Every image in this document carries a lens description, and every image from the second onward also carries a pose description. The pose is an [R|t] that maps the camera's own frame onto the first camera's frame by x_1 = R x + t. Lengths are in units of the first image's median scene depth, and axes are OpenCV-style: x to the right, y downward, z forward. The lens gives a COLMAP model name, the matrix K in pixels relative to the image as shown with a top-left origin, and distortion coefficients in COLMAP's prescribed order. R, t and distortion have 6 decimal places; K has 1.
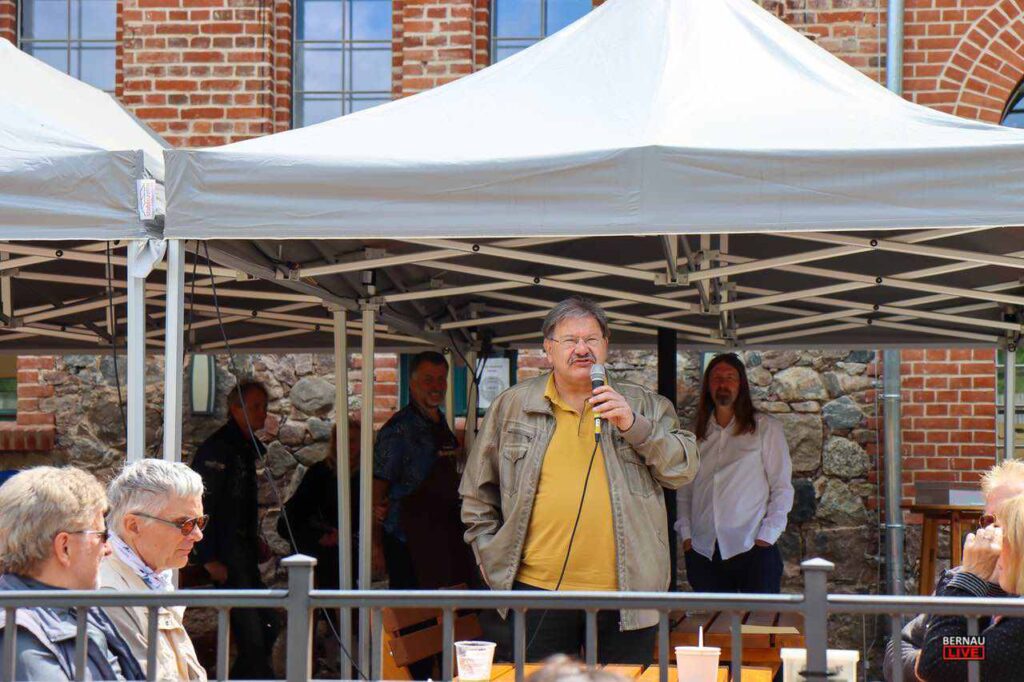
lens RADIAL K [[2461.6, 0, 512.5], [0, 2461.6, 341.3], [0, 0, 1]] dist [0.126663, 0.000000]
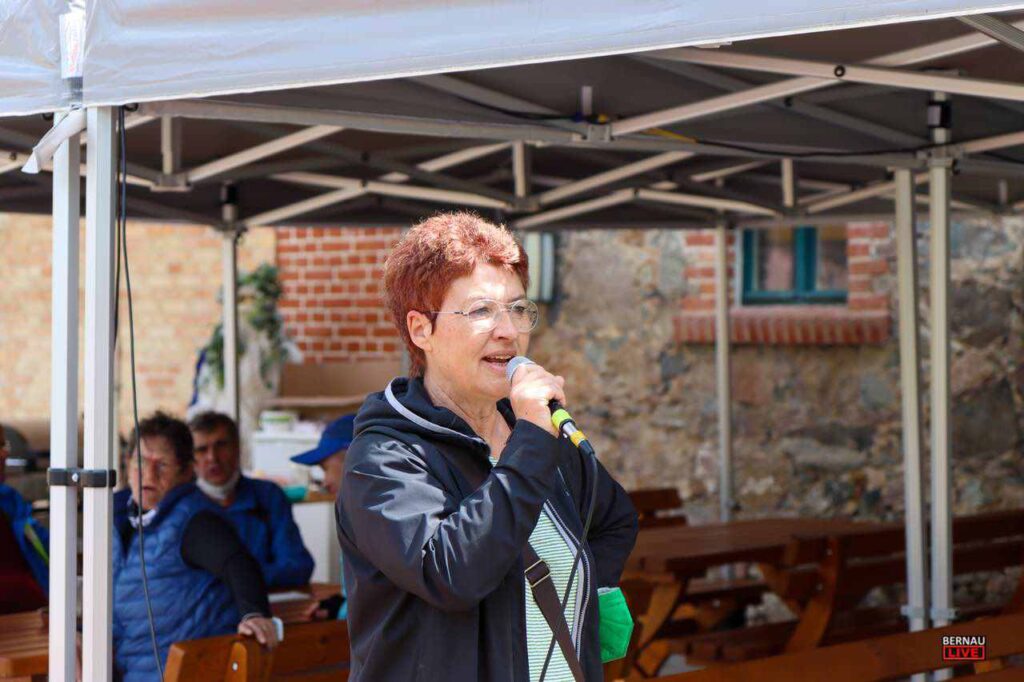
lens RADIAL K [[2461.6, 0, 514.6], [0, 2461.6, 341.4], [0, 0, 1]] dist [0.126663, 0.000000]
pose [[0.816582, -0.004561, -0.577211, 0.184577], [0.047443, 0.997116, 0.059239, -0.008893], [0.575276, -0.075759, 0.814443, 0.337167]]
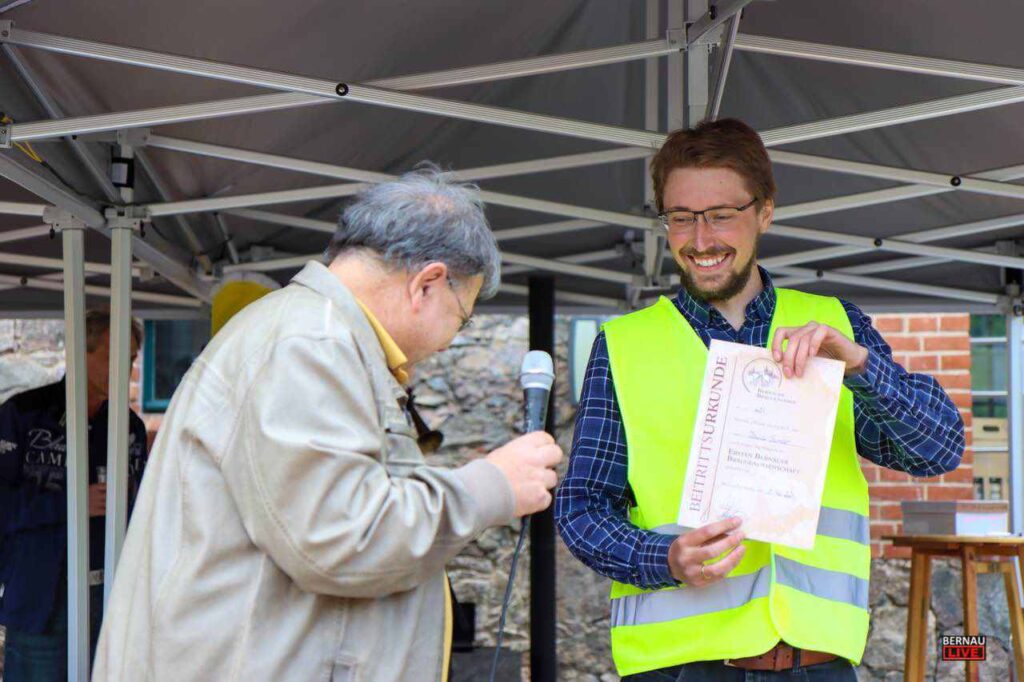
lens RADIAL K [[2461.6, 0, 513.3], [0, 2461.6, 340.5], [0, 0, 1]] dist [0.126663, 0.000000]
pose [[0.992021, 0.000318, 0.126074, -0.032739], [0.000141, 0.999993, -0.003628, 0.013950], [-0.126074, 0.003616, 0.992014, 0.322561]]
